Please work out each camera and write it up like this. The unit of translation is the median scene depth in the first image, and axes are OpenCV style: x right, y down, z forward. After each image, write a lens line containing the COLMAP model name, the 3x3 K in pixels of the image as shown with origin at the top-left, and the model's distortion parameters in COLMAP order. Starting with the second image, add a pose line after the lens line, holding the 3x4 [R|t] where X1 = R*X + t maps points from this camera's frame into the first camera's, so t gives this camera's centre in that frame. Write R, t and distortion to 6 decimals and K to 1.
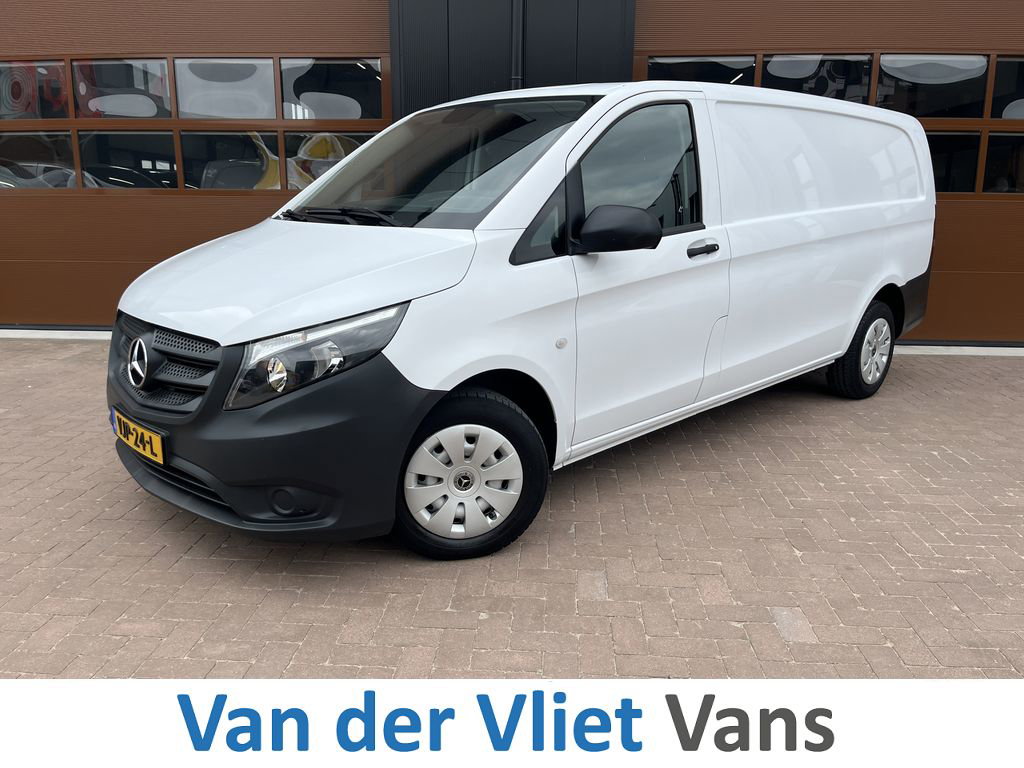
lens RADIAL K [[770.5, 0, 507.7], [0, 770.5, 386.6], [0, 0, 1]] dist [0.025617, -0.059299]
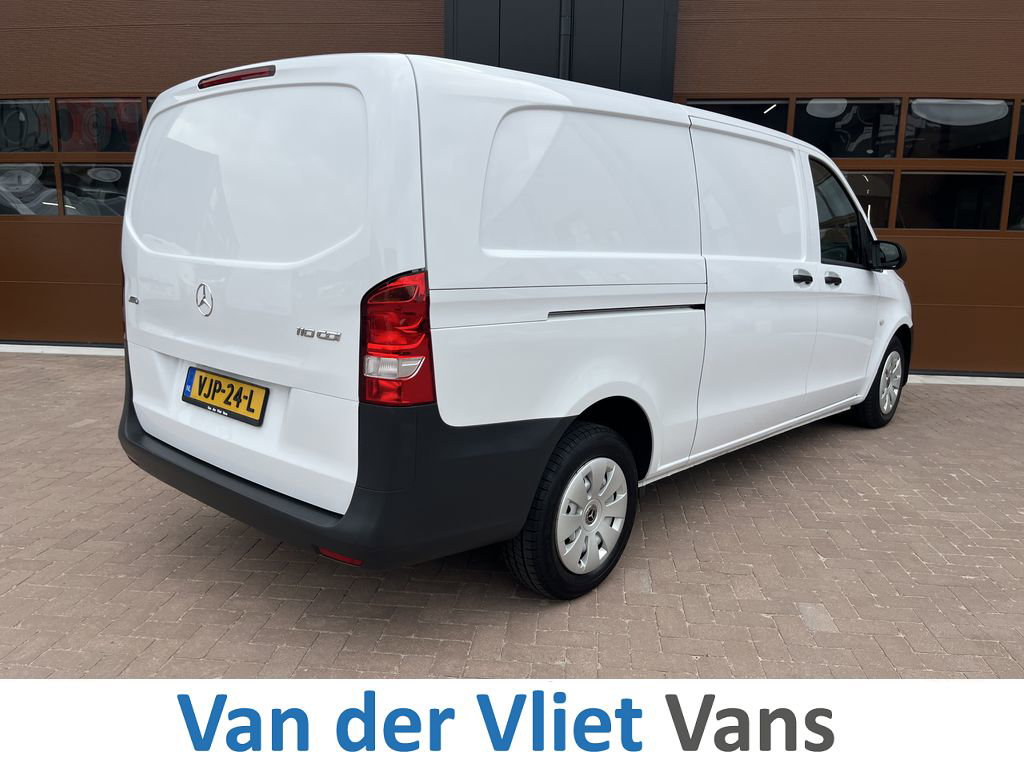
lens RADIAL K [[770.5, 0, 510.6], [0, 770.5, 393.2], [0, 0, 1]] dist [0.025617, -0.059299]
pose [[0.999329, 0.016949, -0.032478, -0.036080], [-0.017674, 0.999598, -0.022164, 0.008139], [0.032089, 0.022724, 0.999227, -0.115926]]
